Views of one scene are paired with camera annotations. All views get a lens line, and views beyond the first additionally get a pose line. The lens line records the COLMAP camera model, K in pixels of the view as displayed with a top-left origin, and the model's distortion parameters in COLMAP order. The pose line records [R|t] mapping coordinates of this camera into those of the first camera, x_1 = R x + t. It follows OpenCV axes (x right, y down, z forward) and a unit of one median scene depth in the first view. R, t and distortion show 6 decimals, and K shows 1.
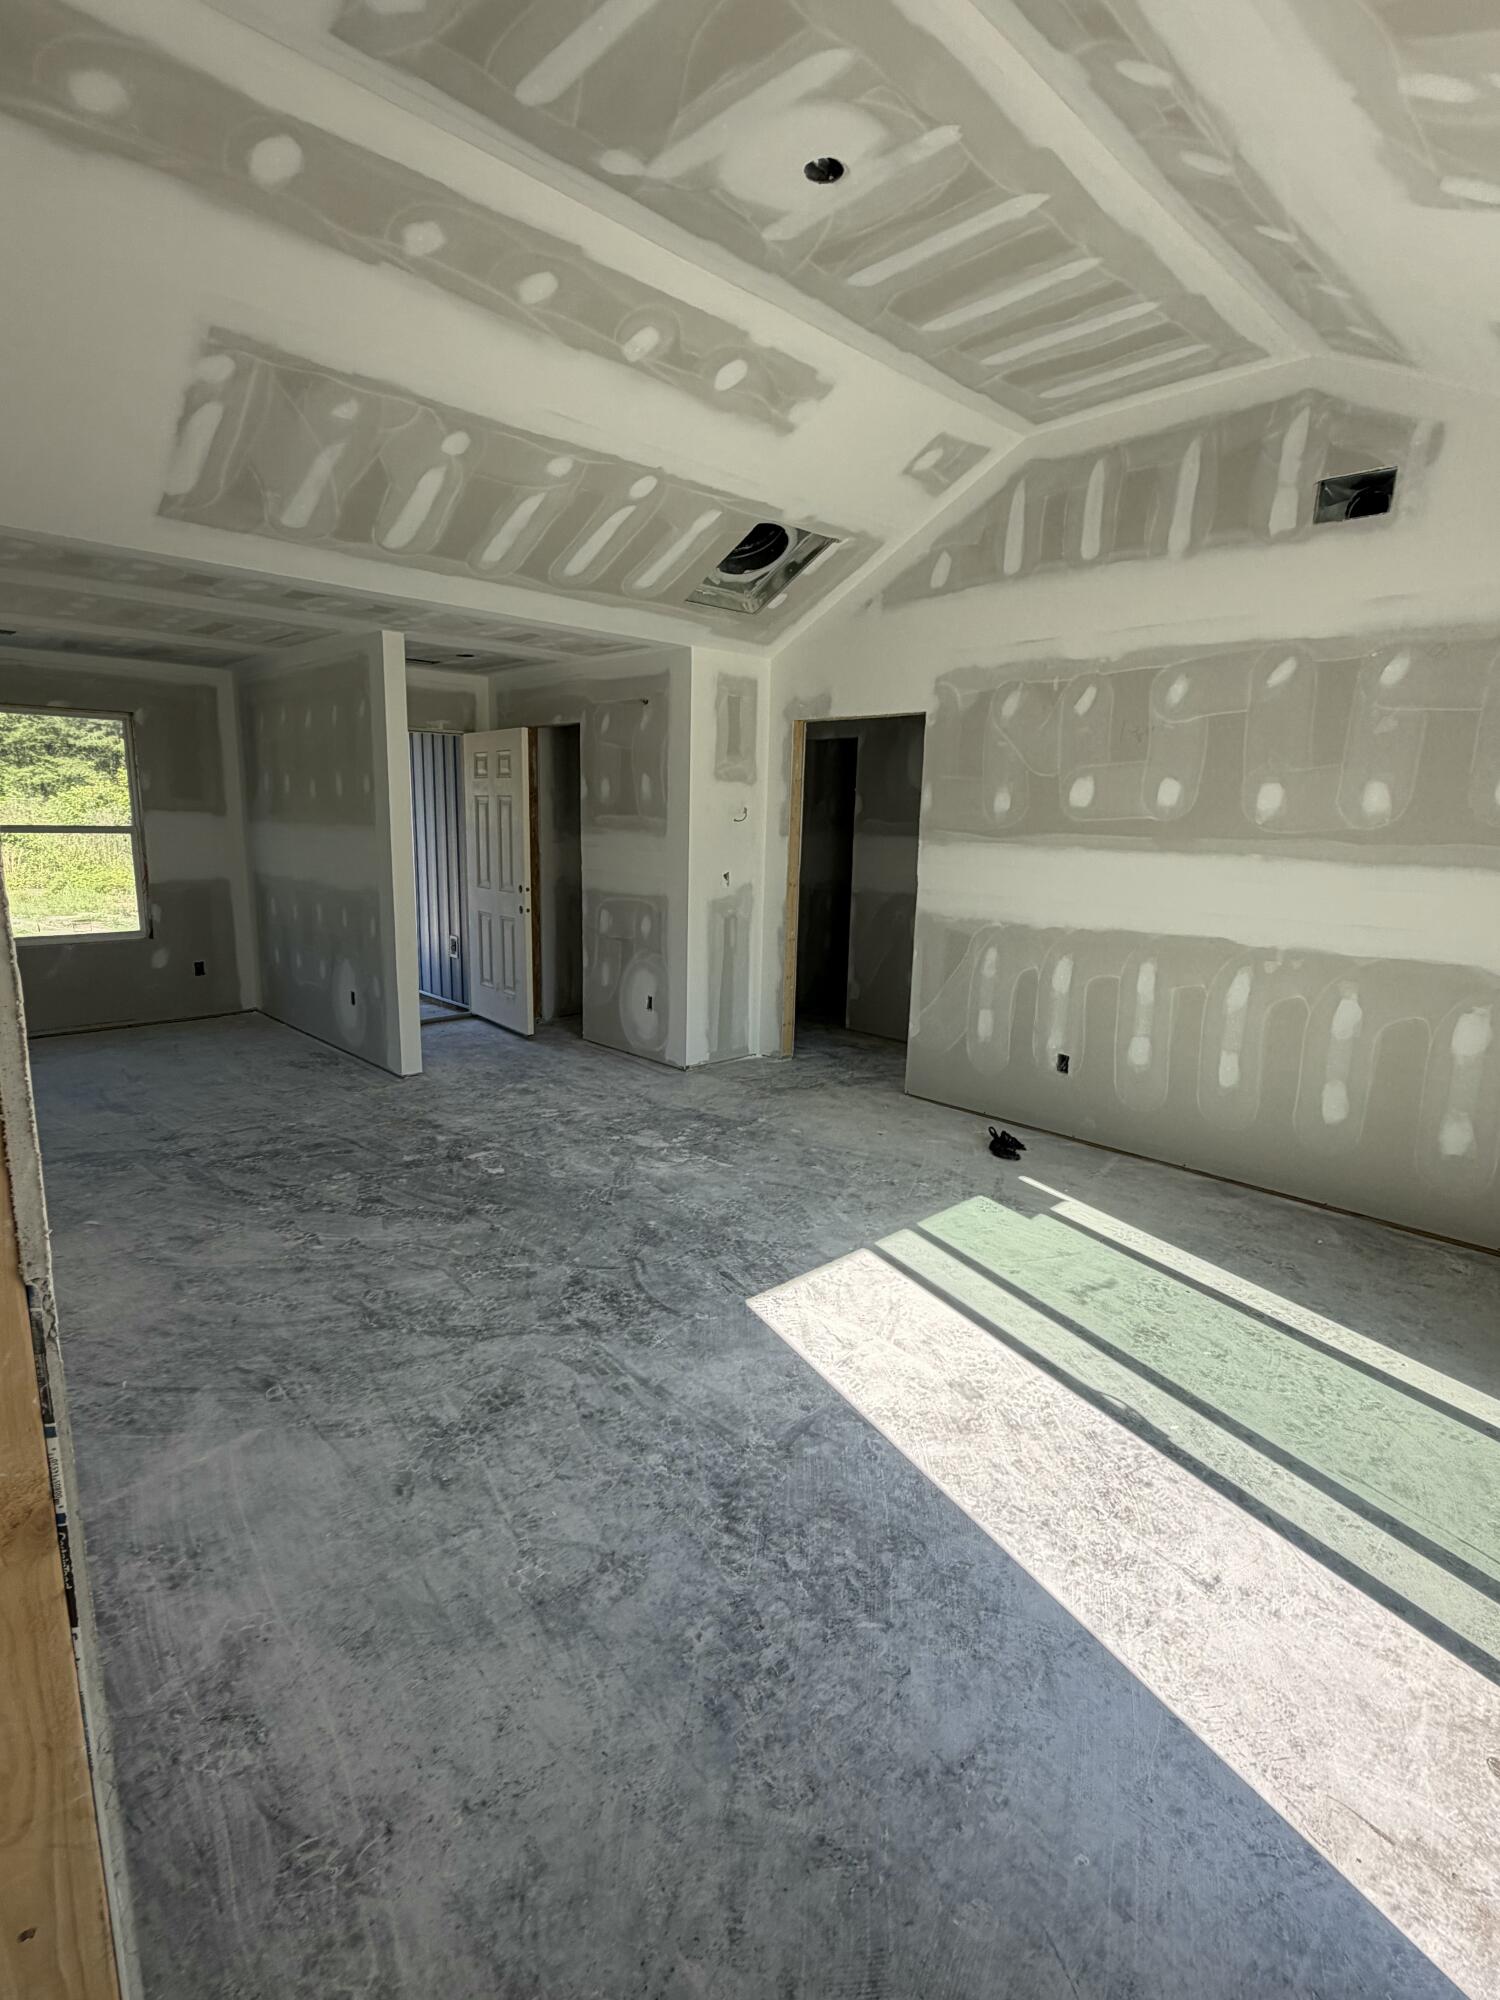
lens RADIAL K [[988.6, 0, 754.0], [0, 988.6, 980.6], [0, 0, 1]] dist [-0.017644, 0.000050]
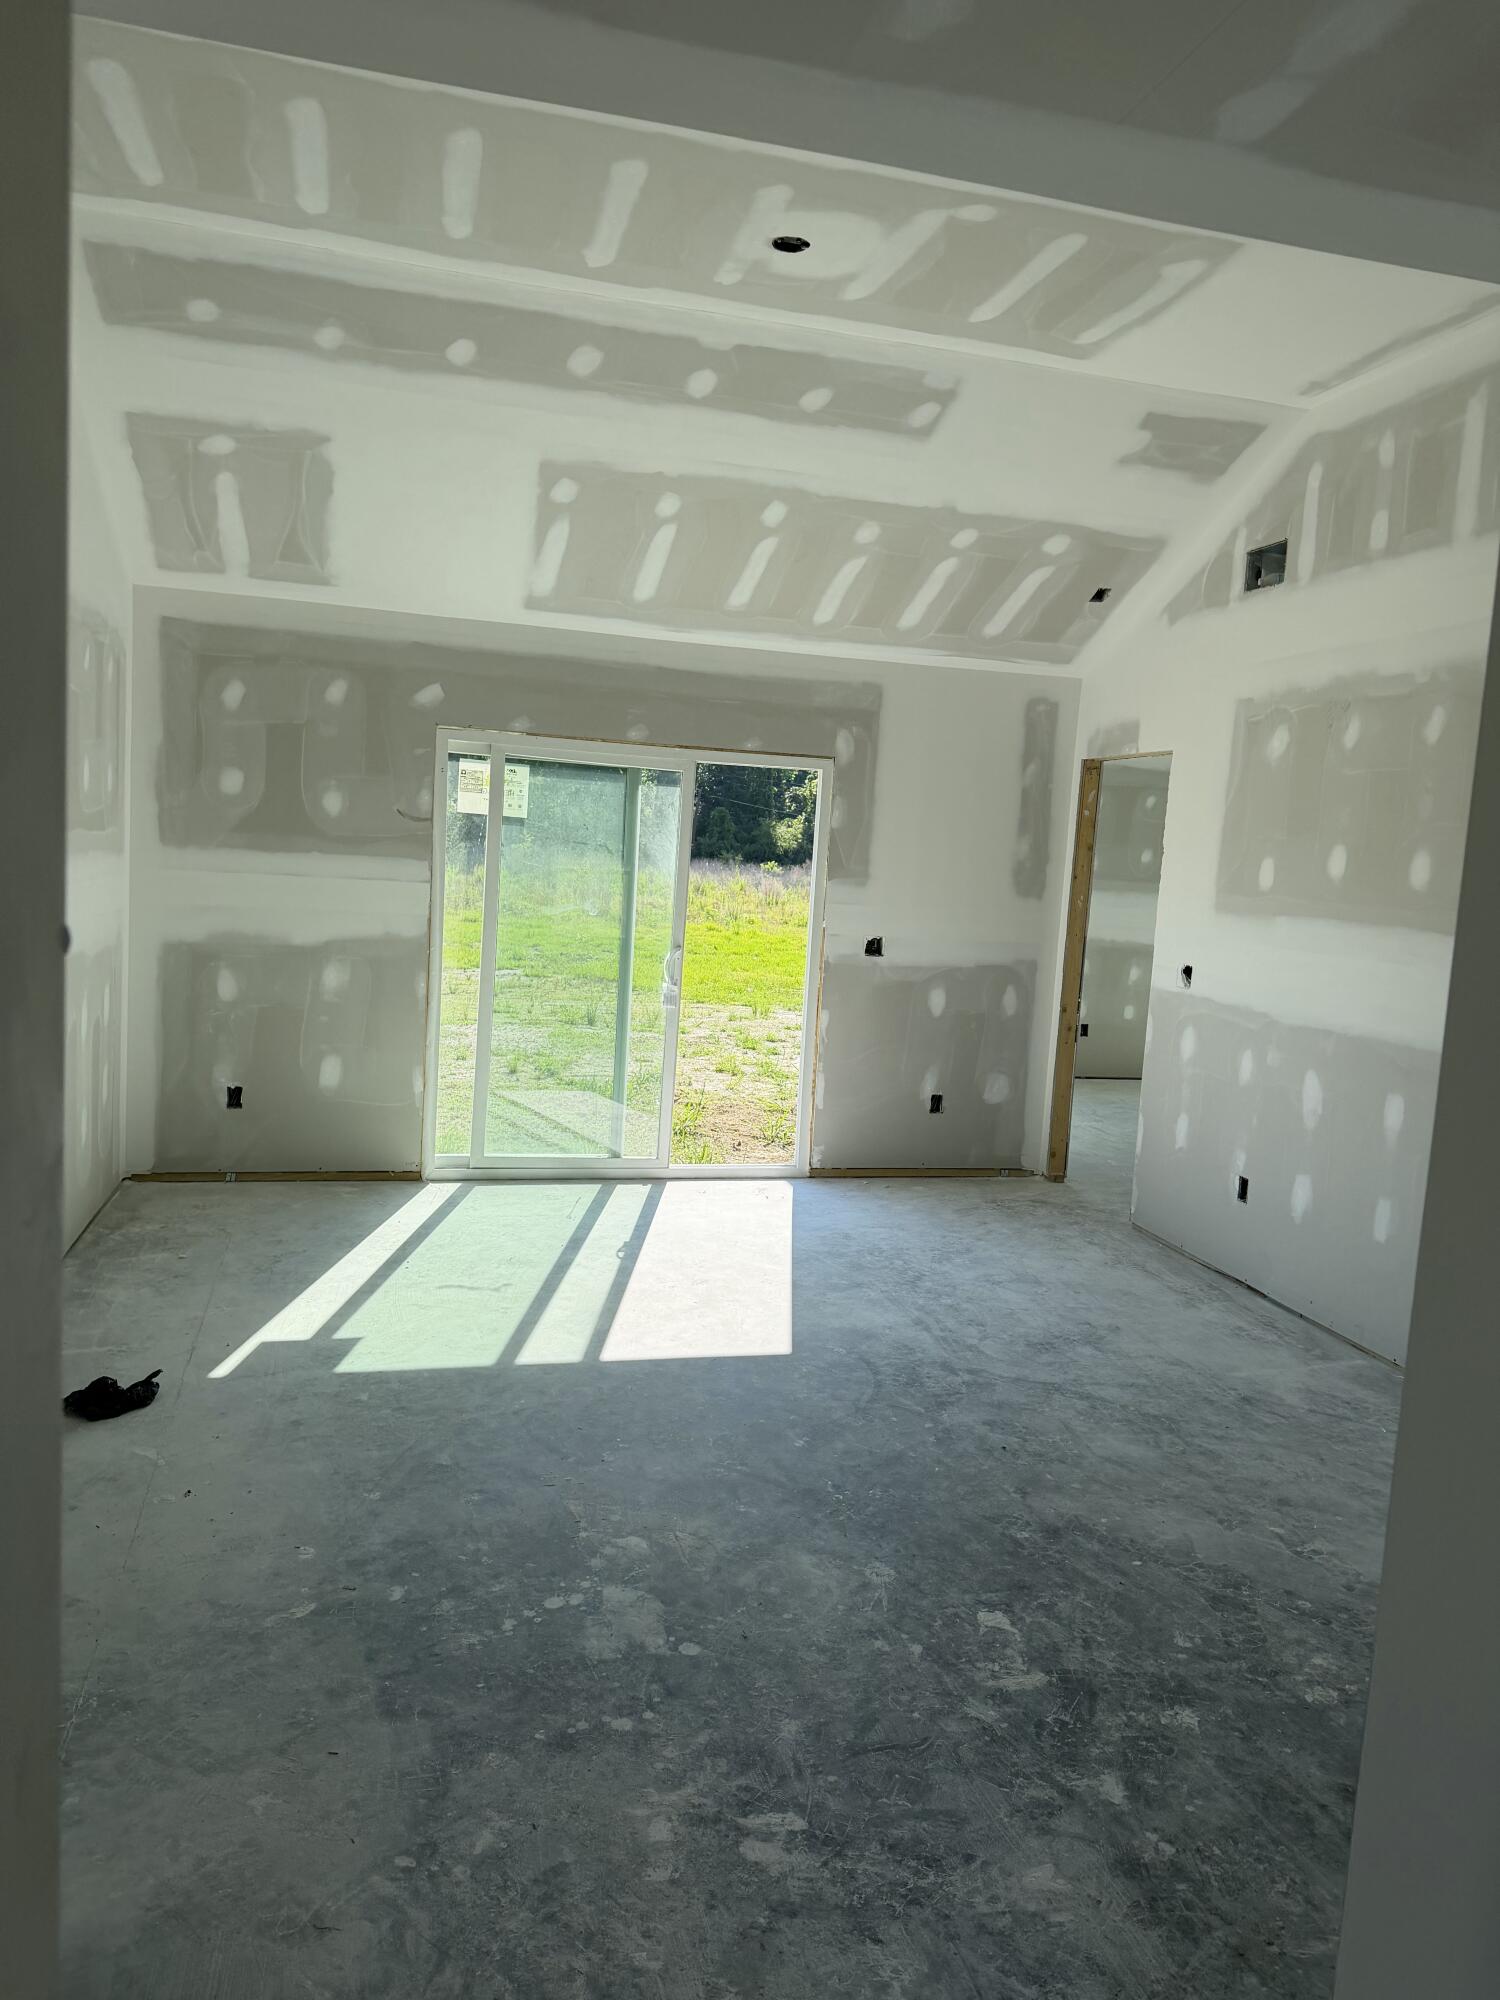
lens RADIAL K [[1404.1, 0, 749.1], [0, 1404.1, 1008.7], [0, 0, 1]] dist [-0.054336, -0.011523]
pose [[-0.864692, -0.121627, 0.487355, -0.543850], [0.014455, 0.963814, 0.266183, -0.328182], [-0.502094, 0.237211, -0.831644, 1.869824]]
